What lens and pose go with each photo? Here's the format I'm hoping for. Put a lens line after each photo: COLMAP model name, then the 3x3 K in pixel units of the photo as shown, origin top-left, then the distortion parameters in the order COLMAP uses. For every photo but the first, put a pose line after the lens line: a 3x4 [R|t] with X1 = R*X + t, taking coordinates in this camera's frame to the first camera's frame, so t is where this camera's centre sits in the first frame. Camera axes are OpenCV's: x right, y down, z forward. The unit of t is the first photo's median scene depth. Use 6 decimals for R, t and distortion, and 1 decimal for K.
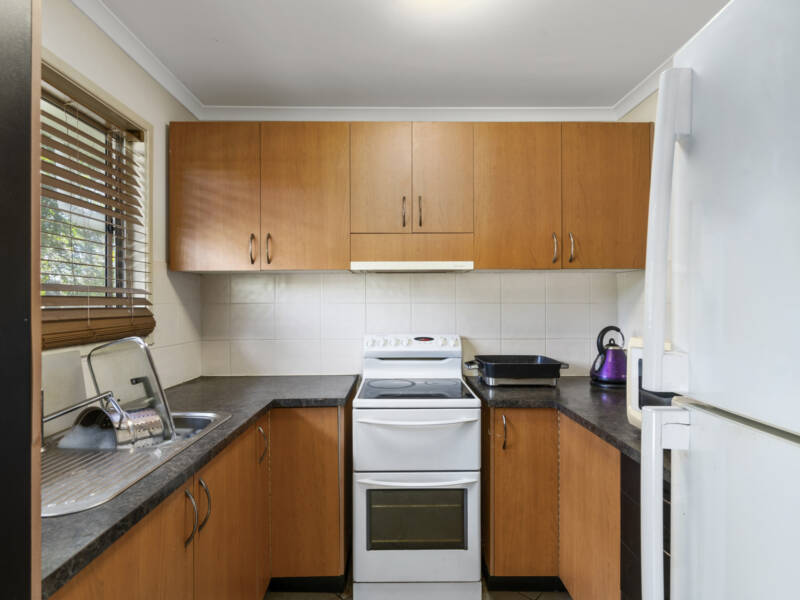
lens RADIAL K [[415.0, 0, 402.2], [0, 415.0, 301.0], [0, 0, 1]] dist [-0.003110, 0.000421]
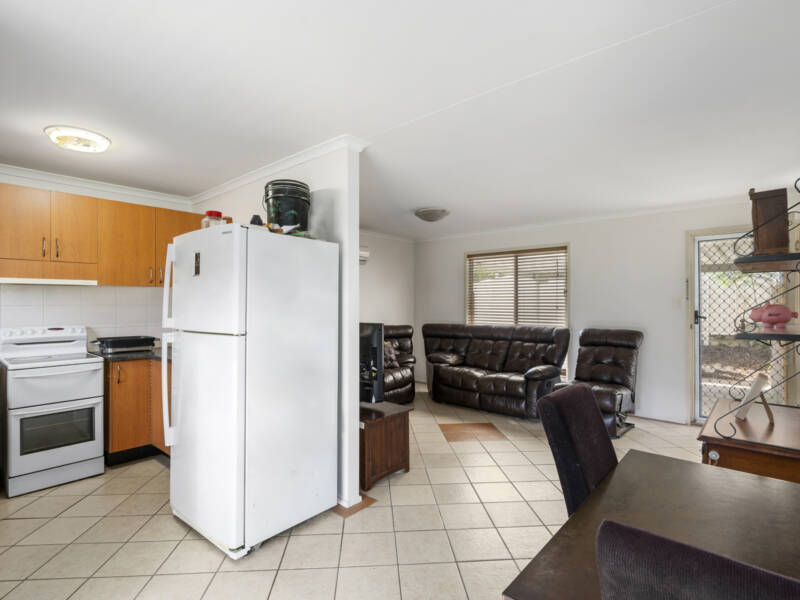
lens RADIAL K [[415.0, 0, 402.2], [0, 415.0, 301.0], [0, 0, 1]] dist [-0.003110, 0.000421]
pose [[0.663125, 0.003759, 0.748499, -0.271875], [0.001304, 0.999980, -0.006177, 0.000121], [-0.748507, 0.005072, 0.663107, -1.065923]]
